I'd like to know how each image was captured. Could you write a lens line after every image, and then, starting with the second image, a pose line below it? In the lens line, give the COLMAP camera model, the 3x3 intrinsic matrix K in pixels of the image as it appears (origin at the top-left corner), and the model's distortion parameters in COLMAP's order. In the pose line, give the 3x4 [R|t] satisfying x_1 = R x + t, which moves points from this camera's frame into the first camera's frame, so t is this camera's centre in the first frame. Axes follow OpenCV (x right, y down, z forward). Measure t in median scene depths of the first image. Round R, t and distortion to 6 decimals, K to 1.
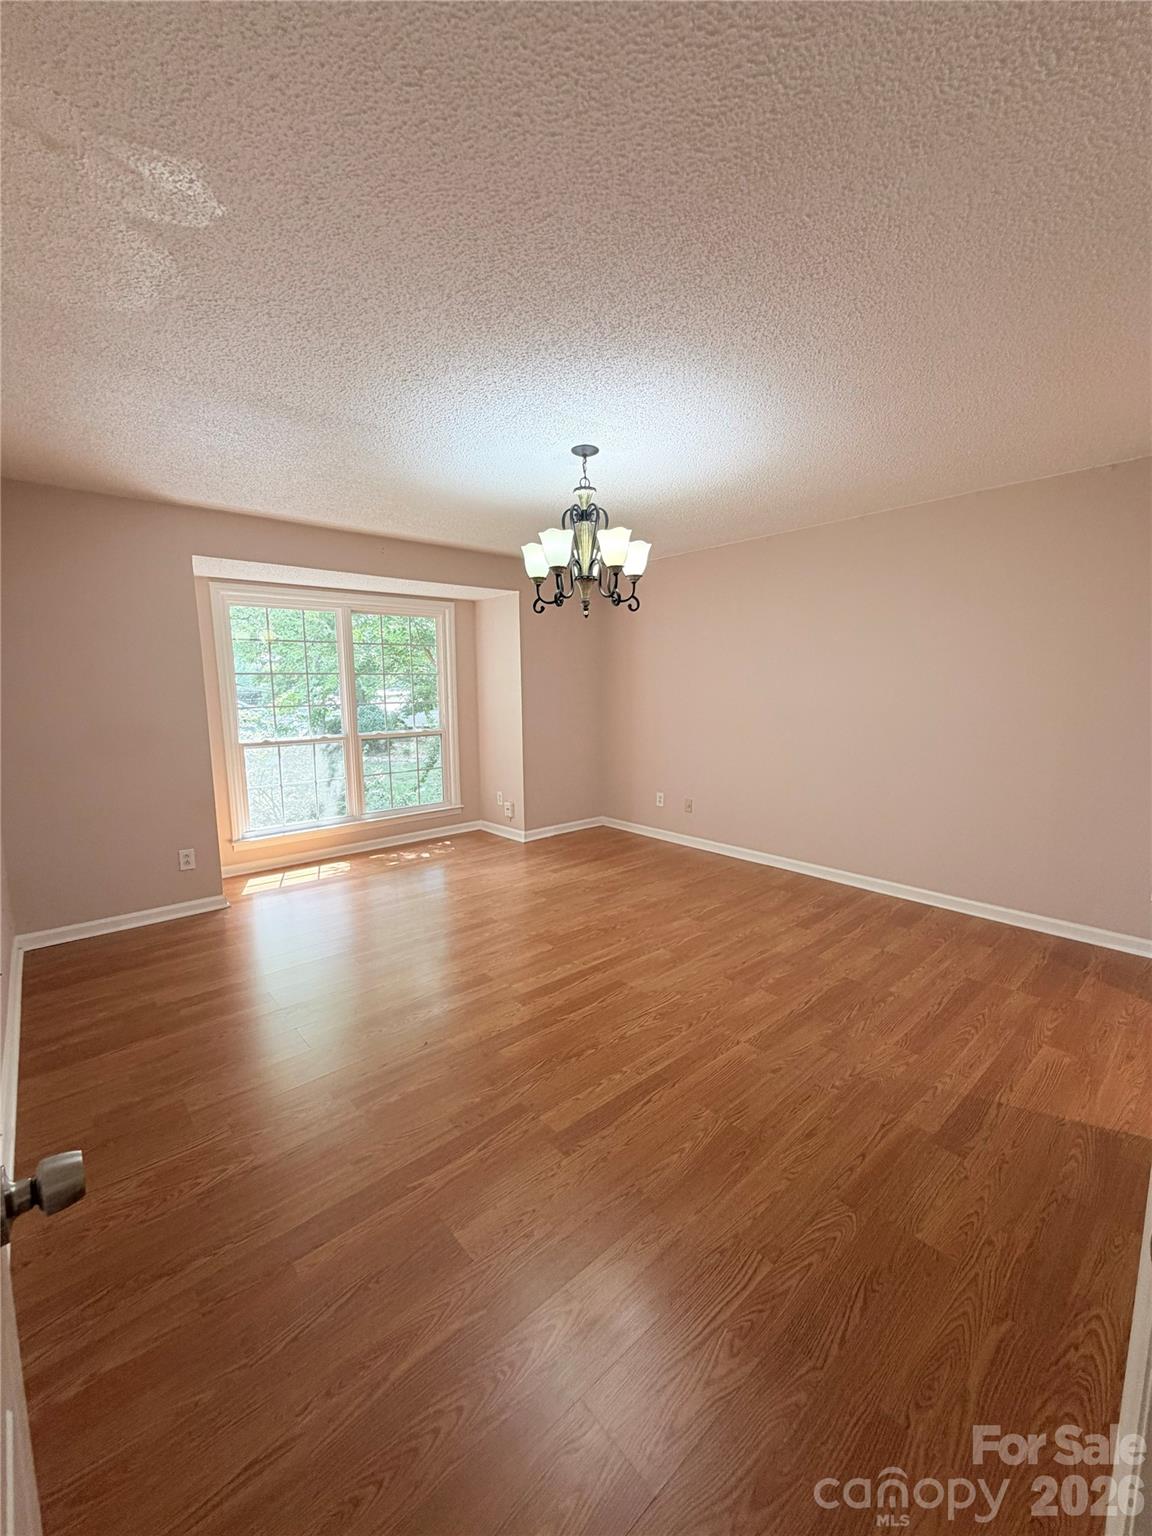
lens RADIAL K [[616.0, 0, 573.1], [0, 616.0, 764.4], [0, 0, 1]] dist [-0.000253, -0.000289]
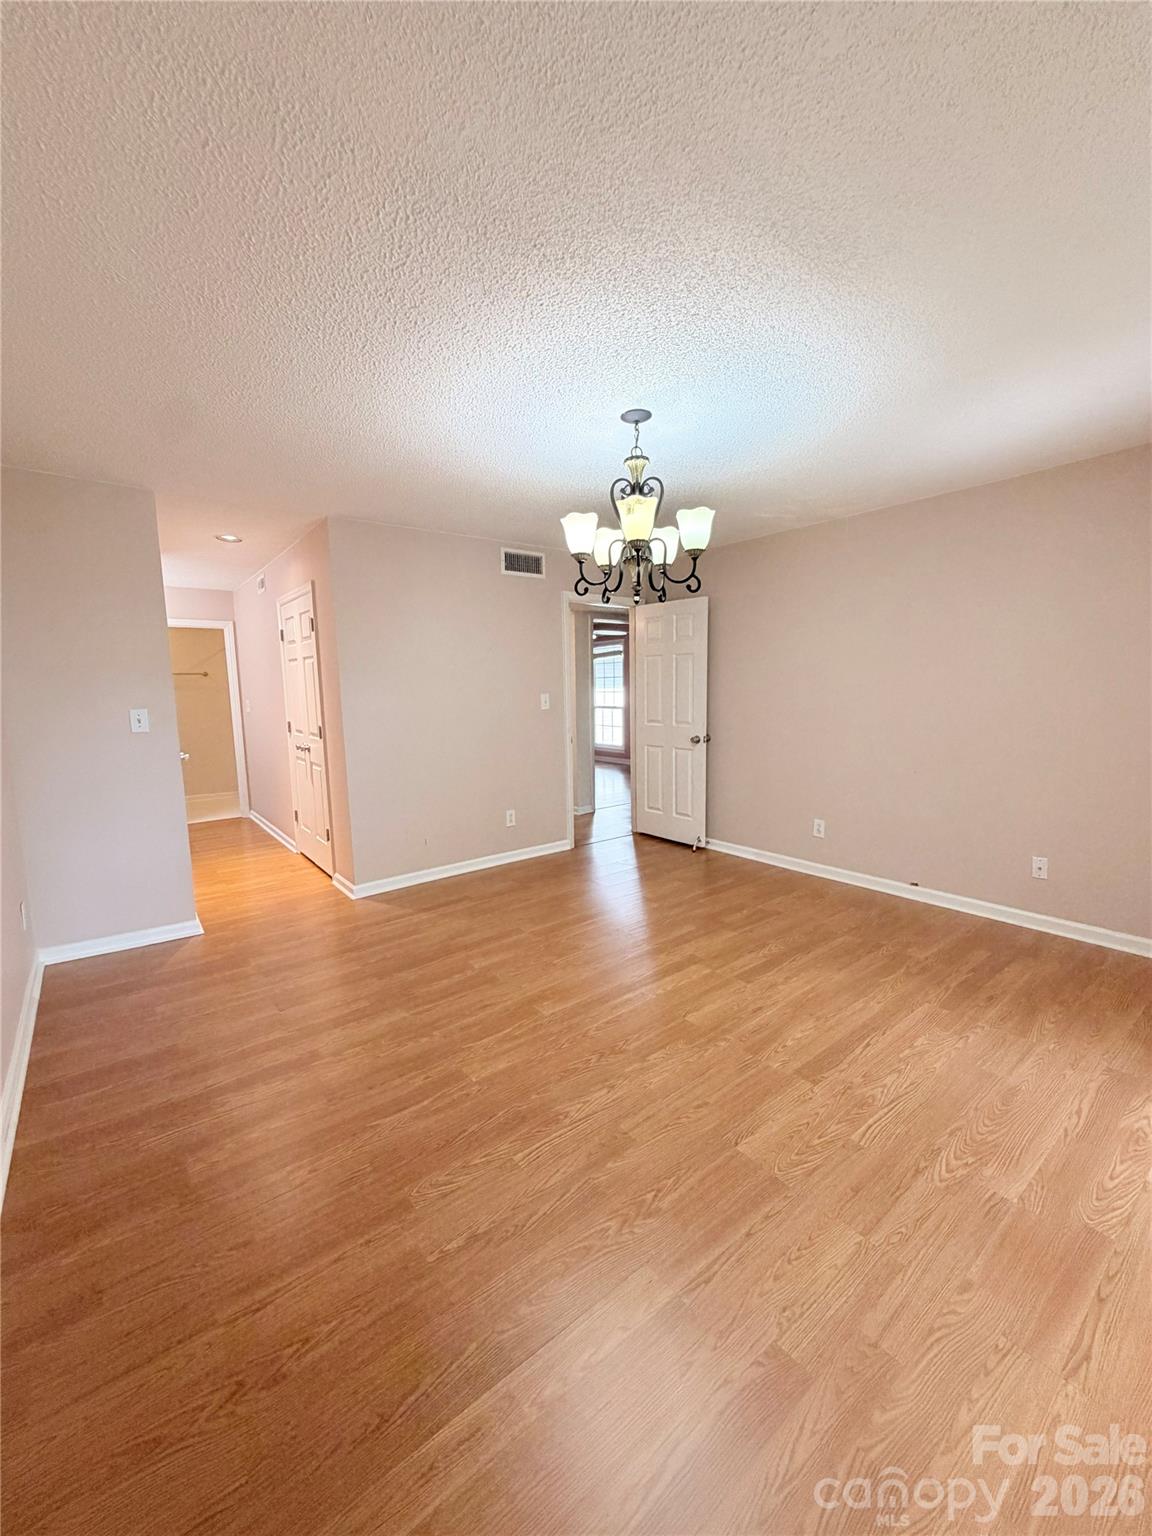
lens RADIAL K [[616.0, 0, 573.1], [0, 616.0, 764.4], [0, 0, 1]] dist [-0.000253, -0.000289]
pose [[-0.997899, 0.019684, 0.061733, 0.057499], [0.035066, 0.965222, 0.259068, -0.228151], [-0.054487, 0.260688, -0.963884, 1.769921]]
